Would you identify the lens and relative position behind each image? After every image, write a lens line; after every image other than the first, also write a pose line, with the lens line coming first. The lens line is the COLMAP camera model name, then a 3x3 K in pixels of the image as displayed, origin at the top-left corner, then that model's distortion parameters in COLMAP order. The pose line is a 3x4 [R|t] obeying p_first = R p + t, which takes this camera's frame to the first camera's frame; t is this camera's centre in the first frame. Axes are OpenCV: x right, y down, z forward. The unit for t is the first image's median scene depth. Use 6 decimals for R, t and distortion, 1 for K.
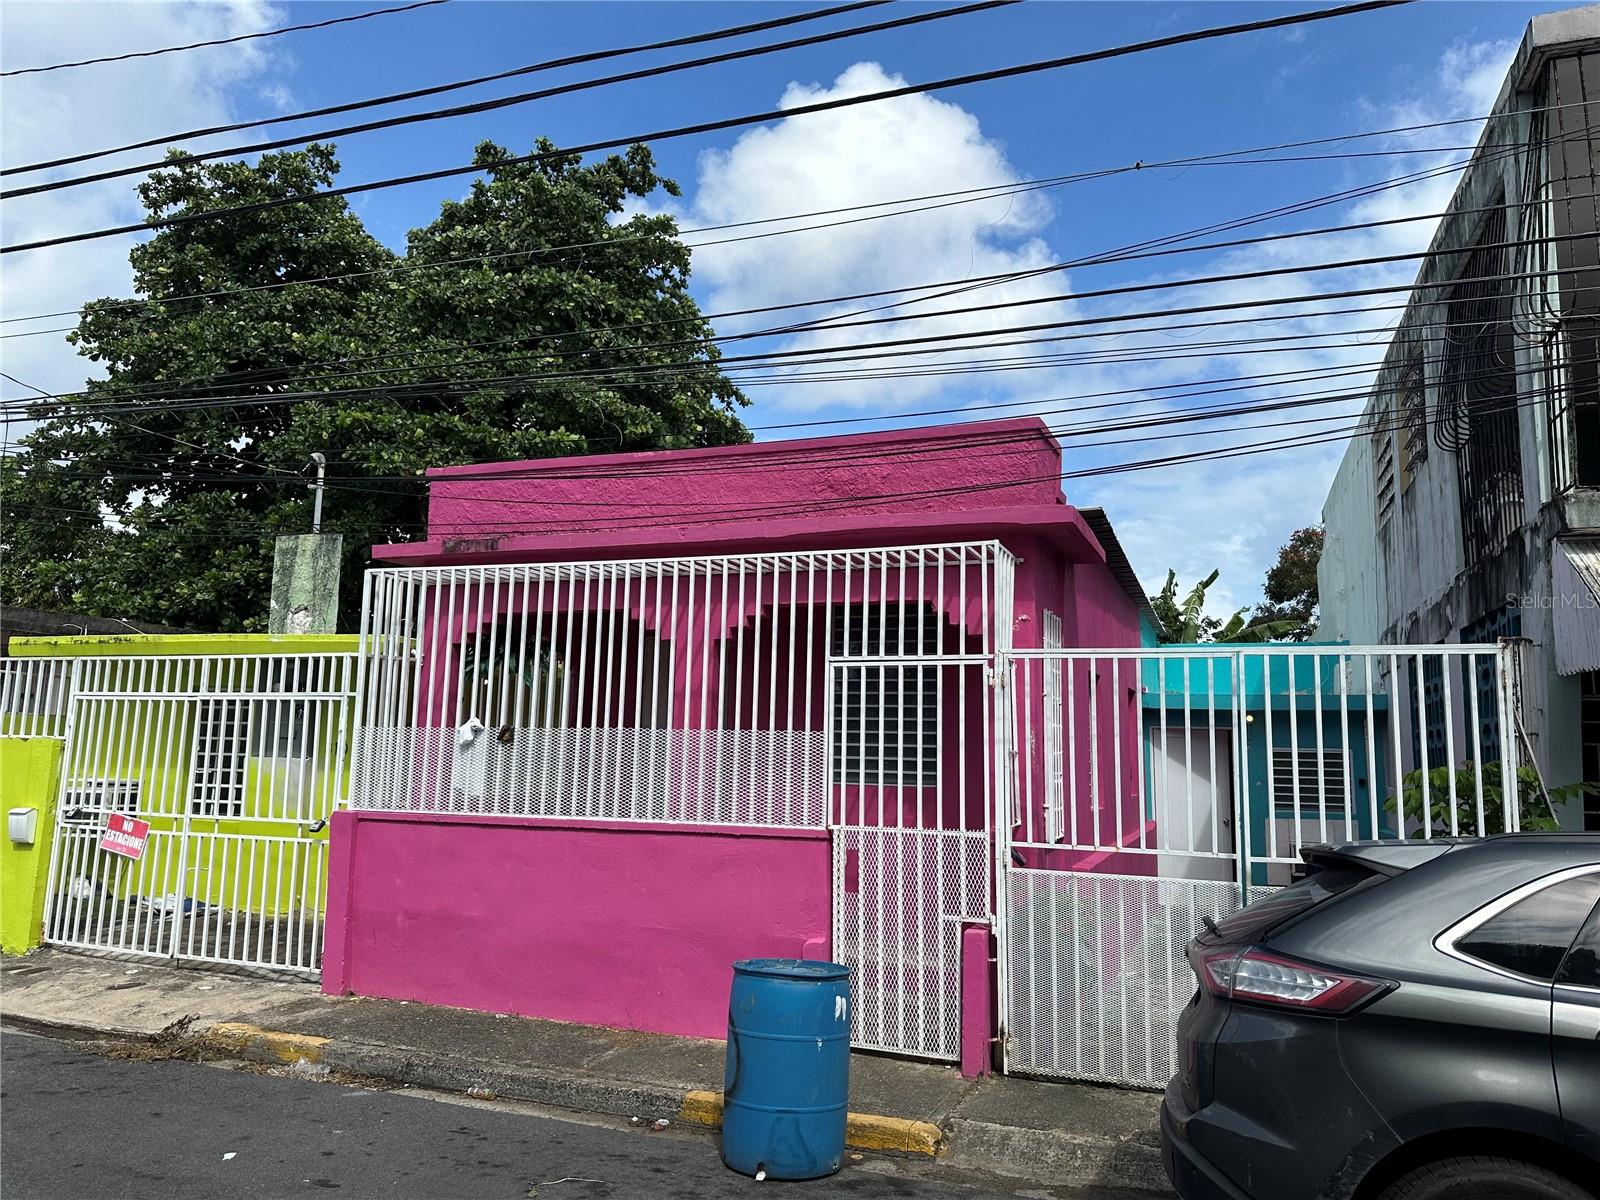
lens RADIAL K [[1111.6, 0, 812.7], [0, 1111.6, 568.5], [0, 0, 1]] dist [0.065036, -0.076238]
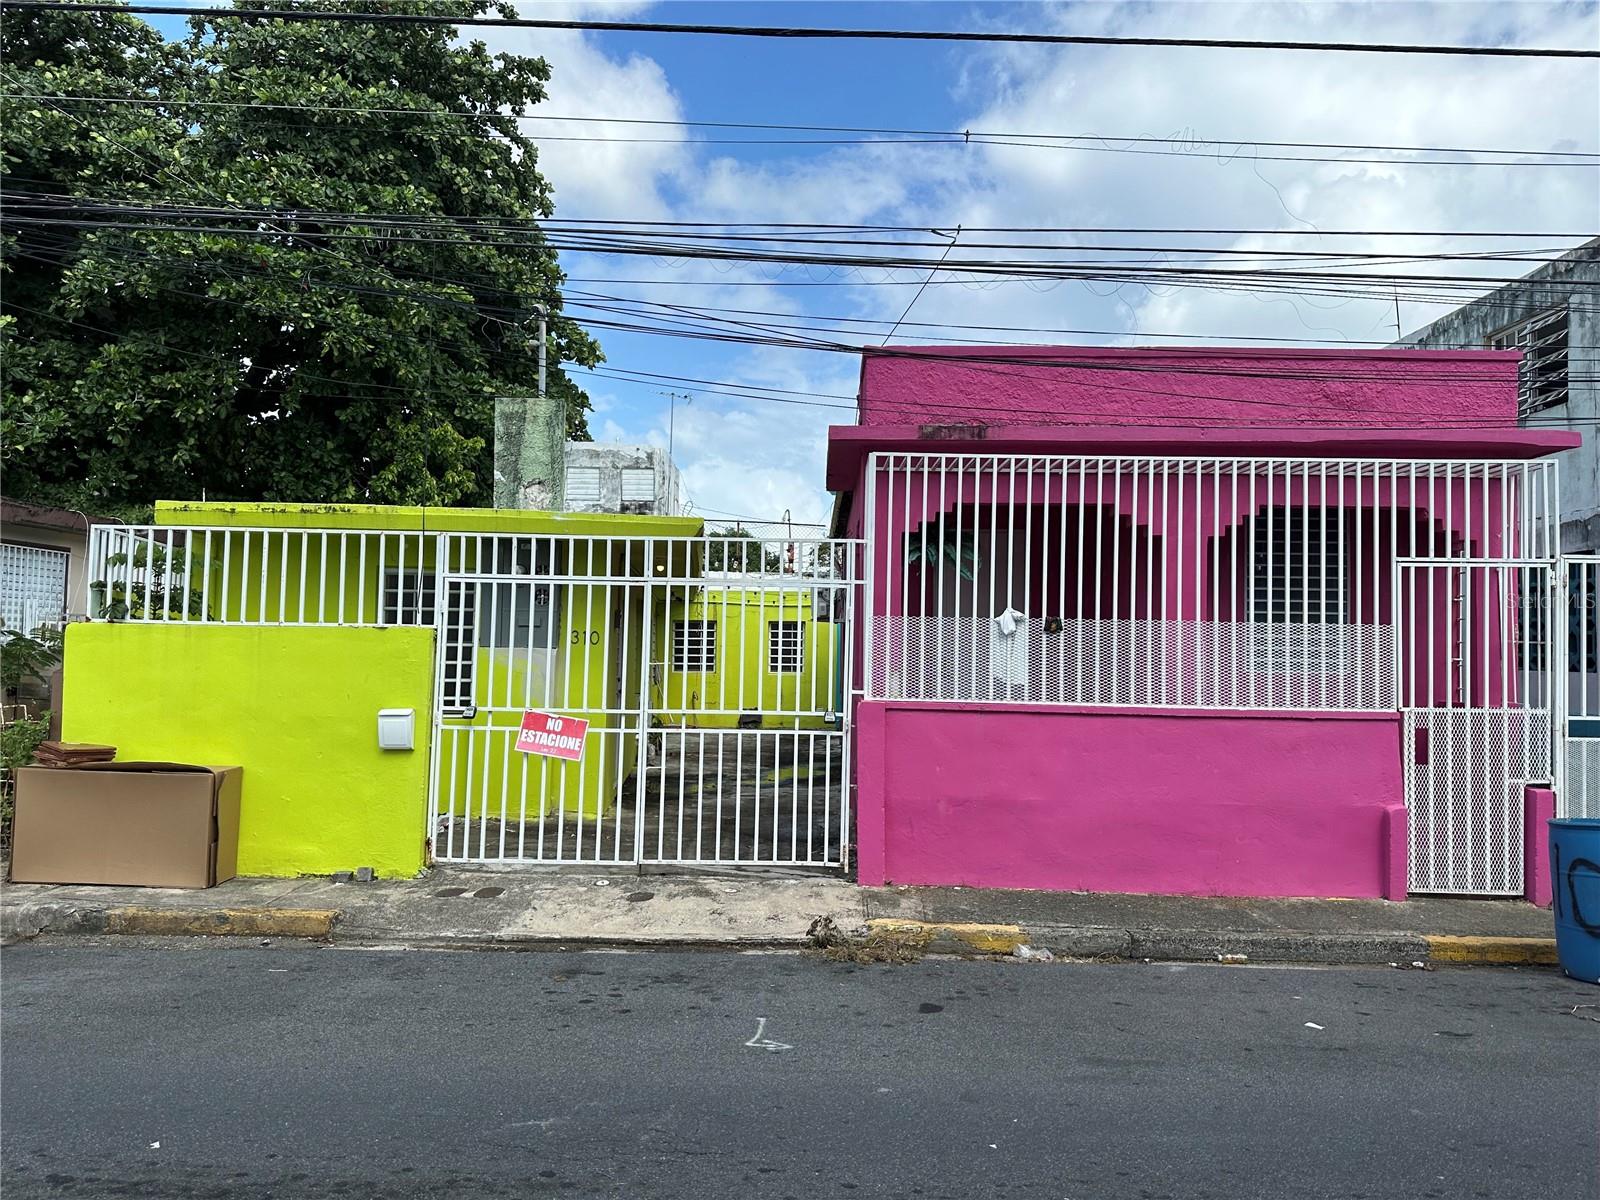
lens RADIAL K [[1111.6, 0, 811.1], [0, 1111.6, 572.9], [0, 0, 1]] dist [0.065036, -0.076238]
pose [[0.940807, 0.015939, 0.338567, -0.813066], [-0.051828, 0.993912, 0.097228, 0.014532], [-0.334956, -0.109021, 0.935905, 0.135037]]
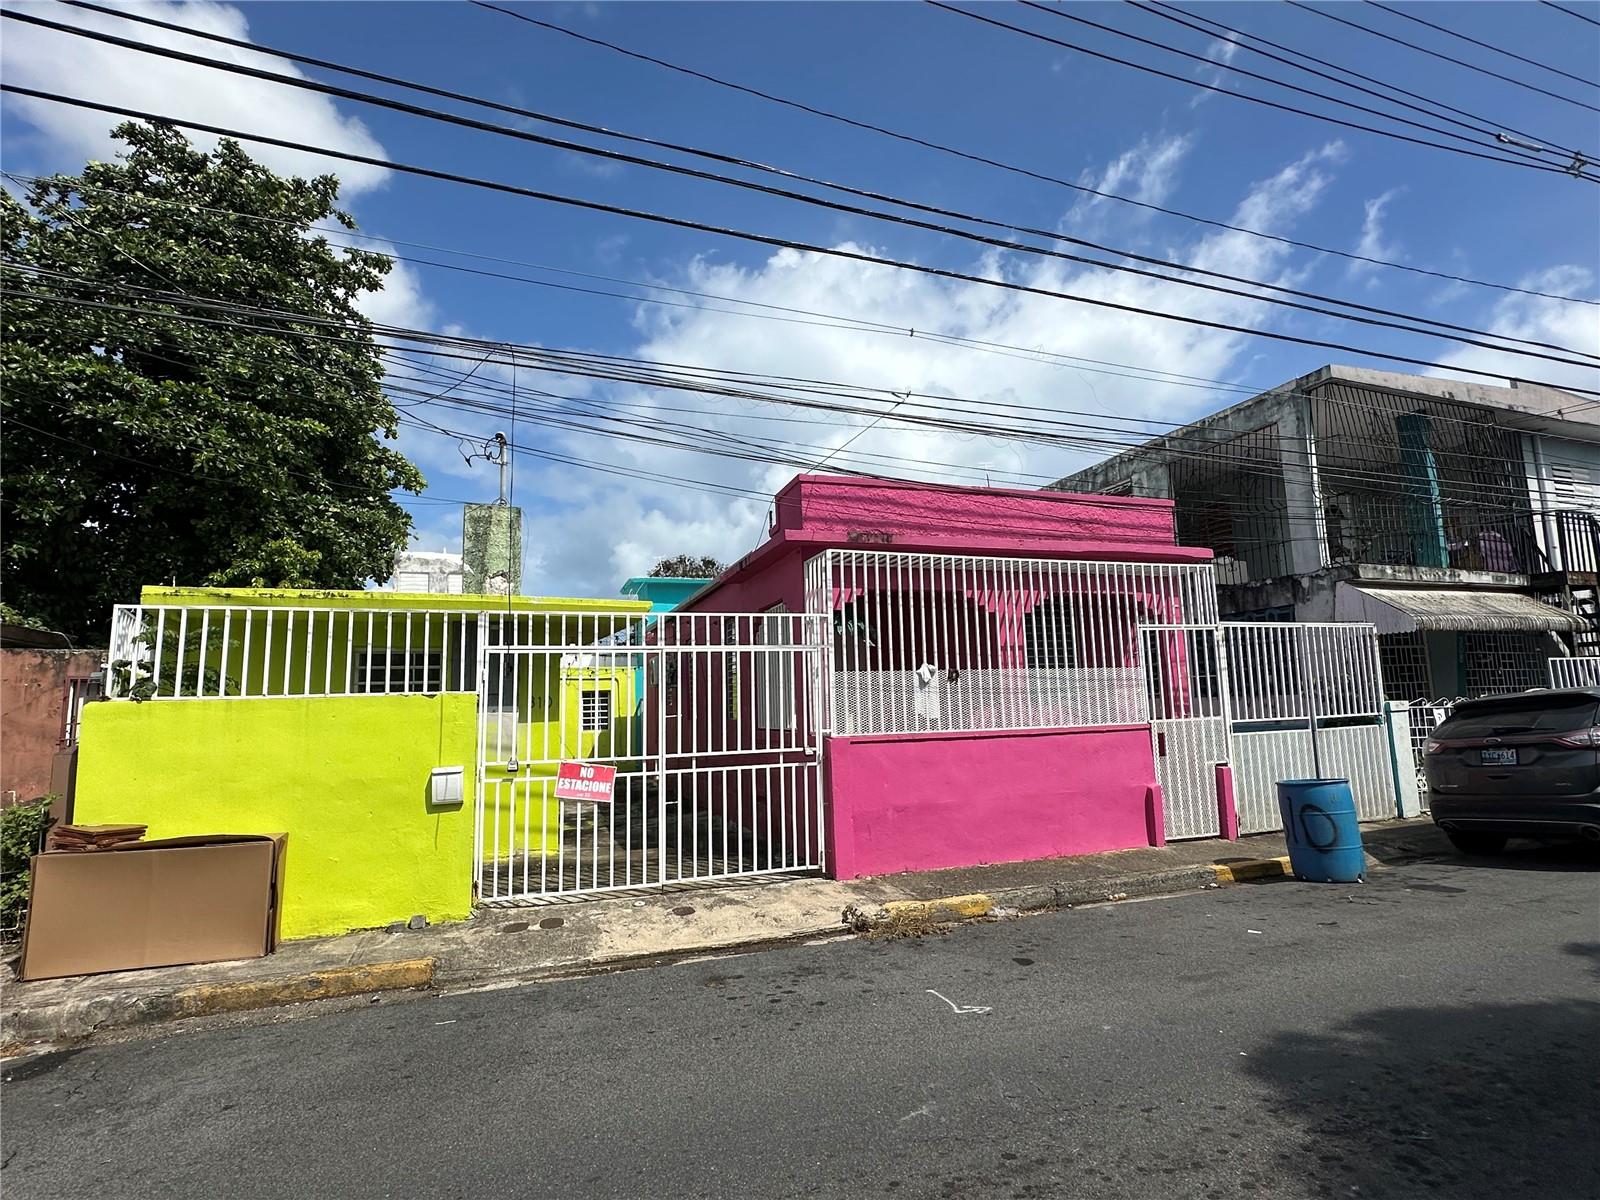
lens RADIAL K [[780.0, 0, 796.8], [0, 780.0, 593.1], [0, 0, 1]] dist [-0.001526, 0.000315]
pose [[0.770804, 0.047955, 0.635265, -1.051299], [-0.057937, 0.998307, -0.005062, 0.060780], [-0.634433, -0.032904, 0.772277, 0.361368]]
